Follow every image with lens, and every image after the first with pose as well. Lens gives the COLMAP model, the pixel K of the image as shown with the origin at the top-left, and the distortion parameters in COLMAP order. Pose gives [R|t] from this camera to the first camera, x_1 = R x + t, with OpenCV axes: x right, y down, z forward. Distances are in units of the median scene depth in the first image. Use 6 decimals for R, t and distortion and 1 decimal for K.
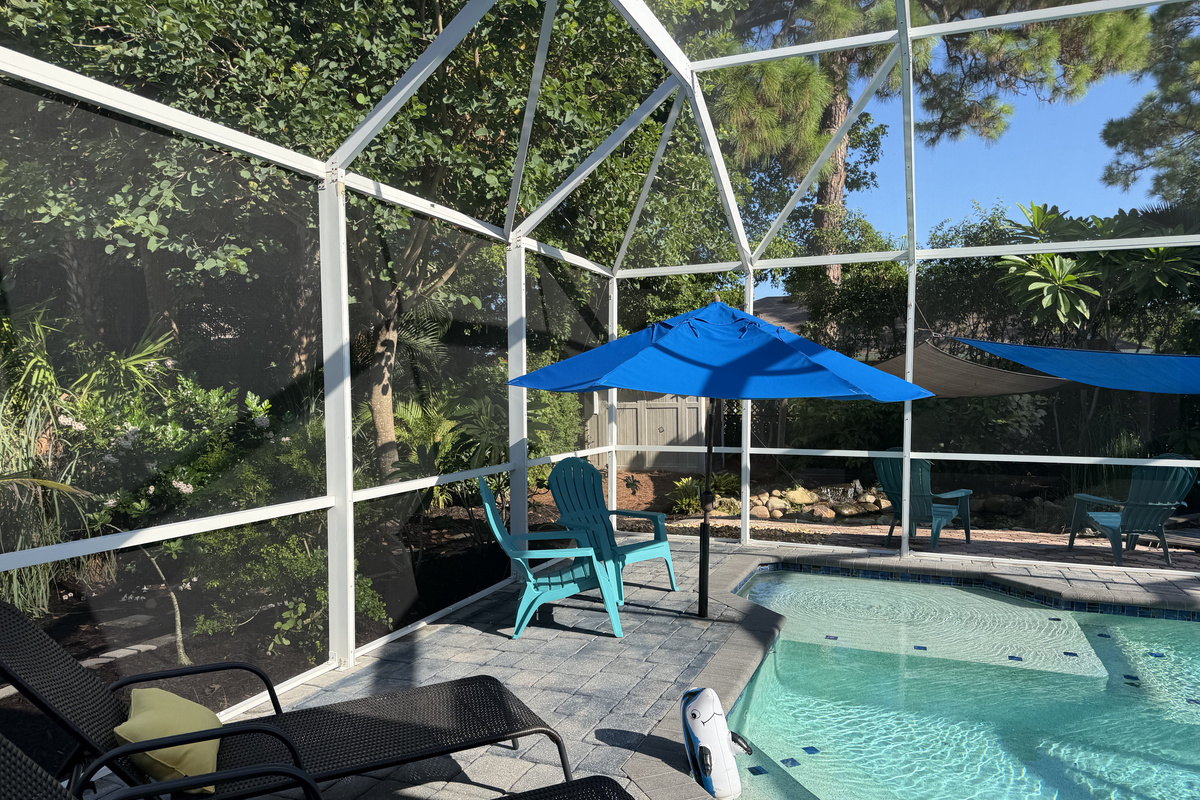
lens RADIAL K [[847.6, 0, 622.4], [0, 847.6, 463.3], [0, 0, 1]] dist [0.063381, -0.074744]
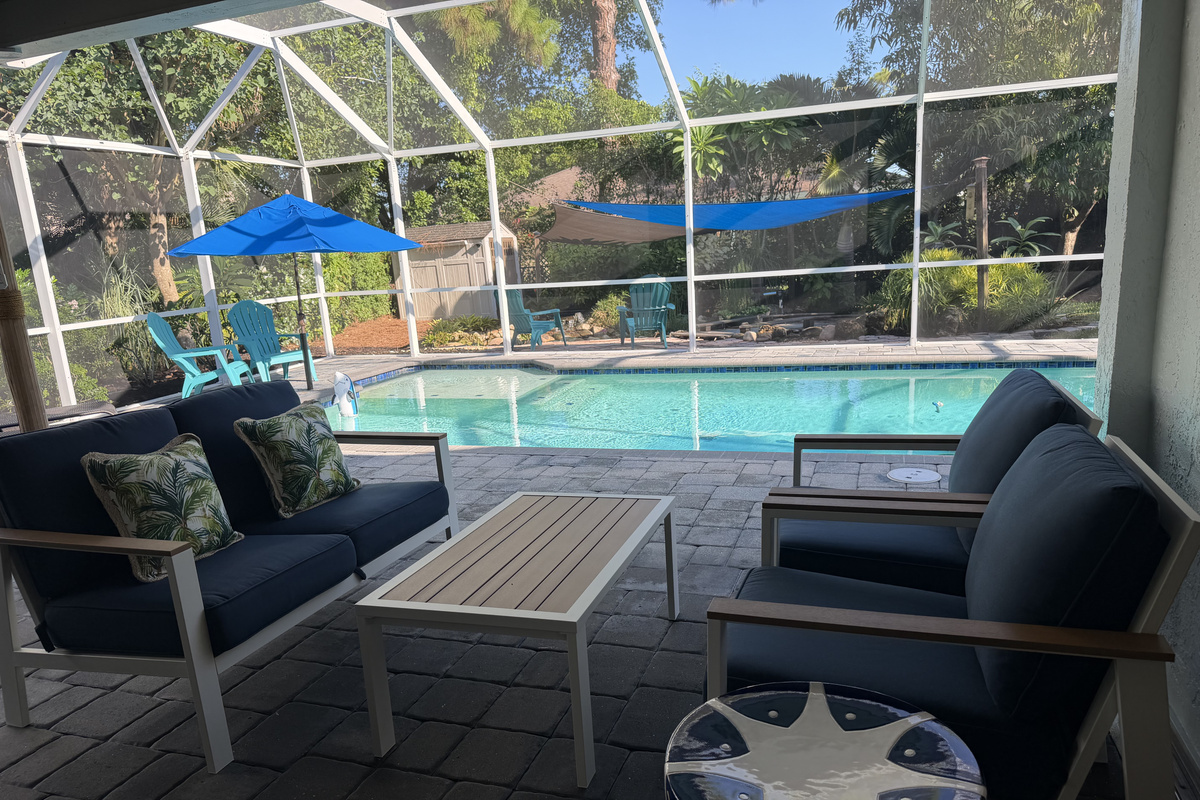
lens RADIAL K [[847.6, 0, 622.5], [0, 847.6, 475.1], [0, 0, 1]] dist [0.063381, -0.074744]
pose [[0.997214, -0.070341, 0.024837, 0.391566], [0.064899, 0.982233, 0.176084, 0.053461], [-0.036782, -0.173982, 0.984062, -0.424889]]
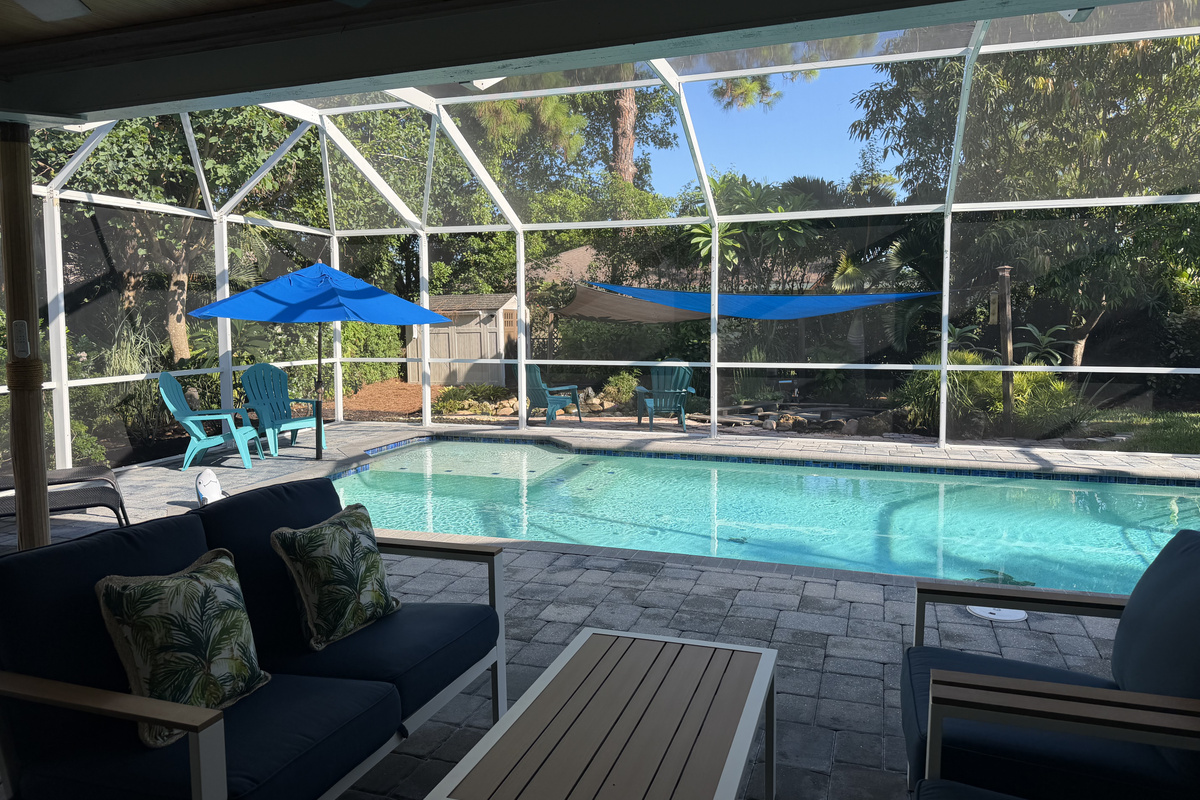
lens RADIAL K [[847.6, 0, 626.0], [0, 847.6, 397.8], [0, 0, 1]] dist [0.063381, -0.074744]
pose [[0.998711, -0.009221, 0.049917, 0.355235], [0.008823, 0.999928, 0.008193, 0.034029], [-0.049989, -0.007742, 0.998720, -0.381973]]
